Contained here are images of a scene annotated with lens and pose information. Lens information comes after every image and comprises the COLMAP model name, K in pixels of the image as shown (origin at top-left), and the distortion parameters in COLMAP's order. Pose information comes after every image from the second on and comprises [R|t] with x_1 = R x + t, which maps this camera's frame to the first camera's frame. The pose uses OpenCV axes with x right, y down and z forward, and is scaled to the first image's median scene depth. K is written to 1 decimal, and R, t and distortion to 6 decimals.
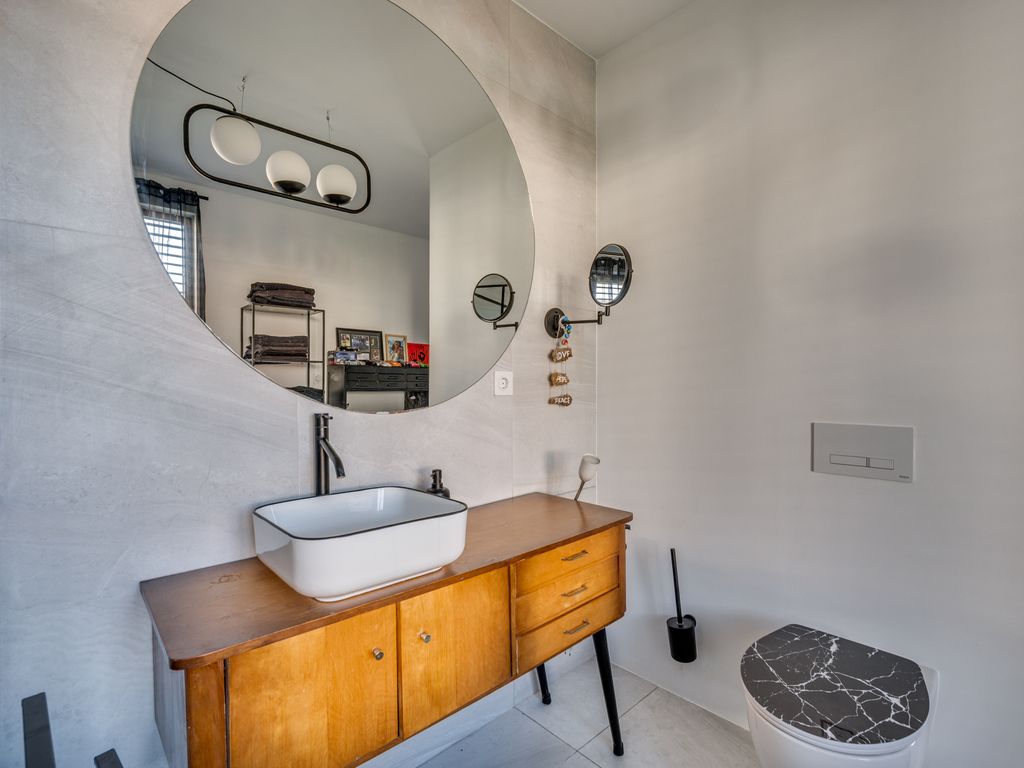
lens RADIAL K [[495.0, 0, 515.0], [0, 495.0, 388.4], [0, 0, 1]] dist [0.000705, 0.000569]
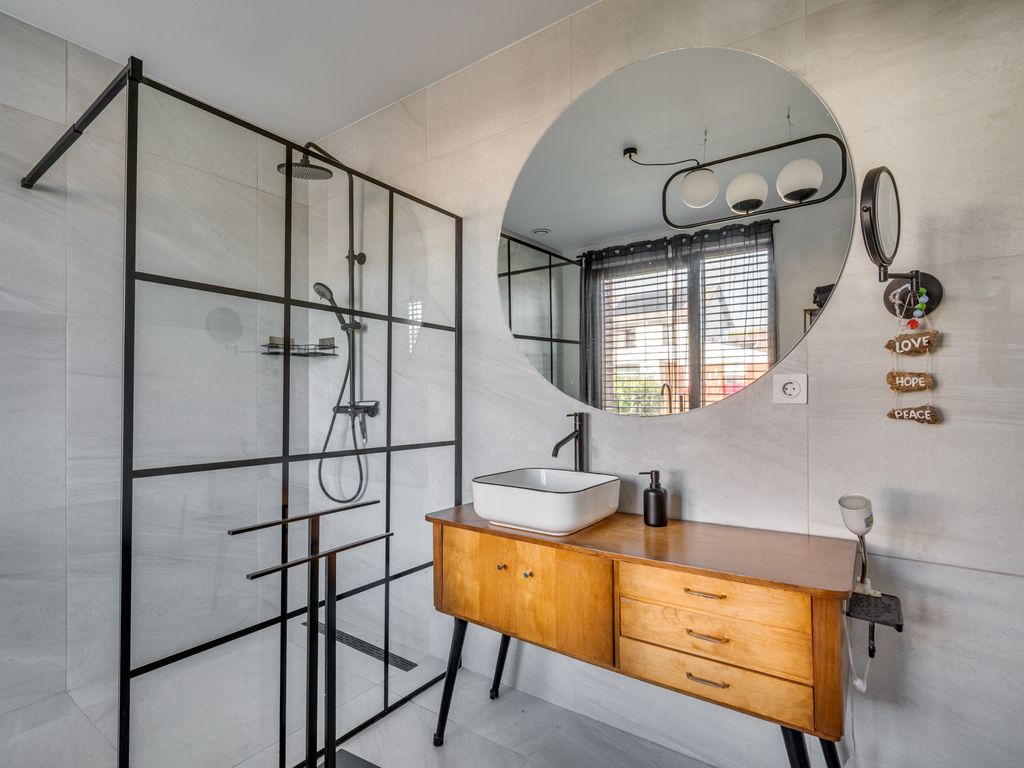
lens RADIAL K [[495.0, 0, 511.7], [0, 495.0, 392.9], [0, 0, 1]] dist [0.000705, 0.000569]
pose [[0.218377, 0.002924, -0.975860, 0.657289], [-0.003547, 0.999991, 0.002203, -0.003762], [0.975858, 0.002981, 0.218385, 0.371195]]
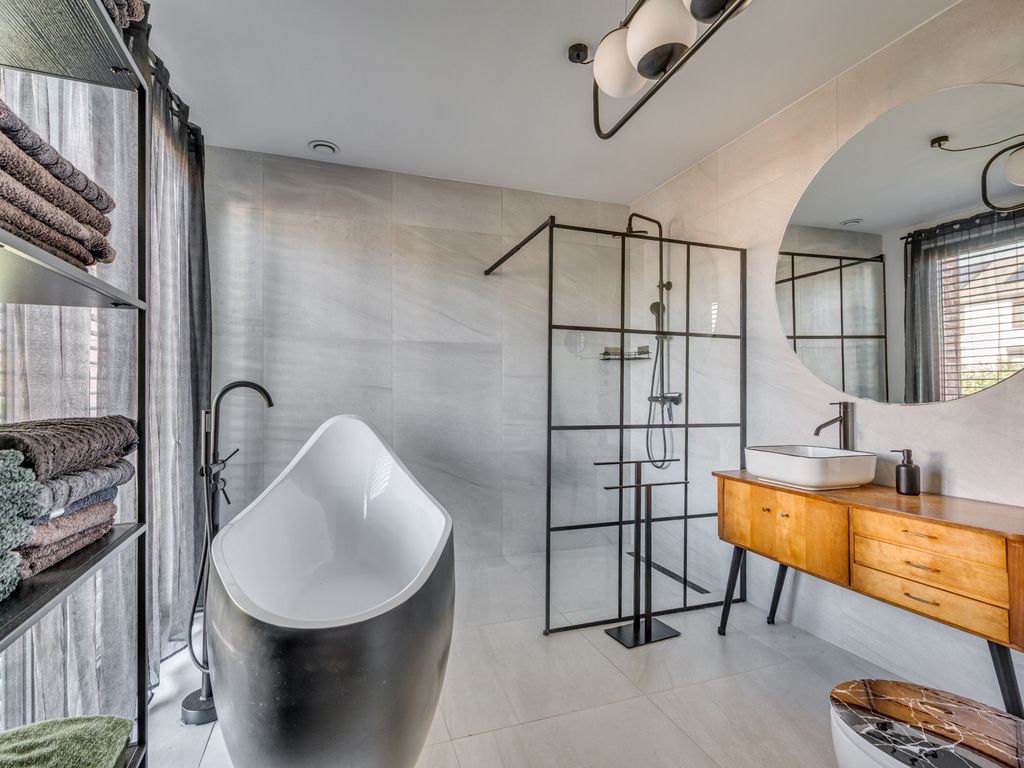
lens RADIAL K [[495.0, 0, 530.1], [0, 495.0, 392.7], [0, 0, 1]] dist [0.000705, 0.000569]
pose [[-0.345526, 0.014032, -0.938304, 1.124154], [0.001467, 0.999895, 0.014412, -0.003425], [0.938408, 0.003603, -0.345510, 0.416812]]
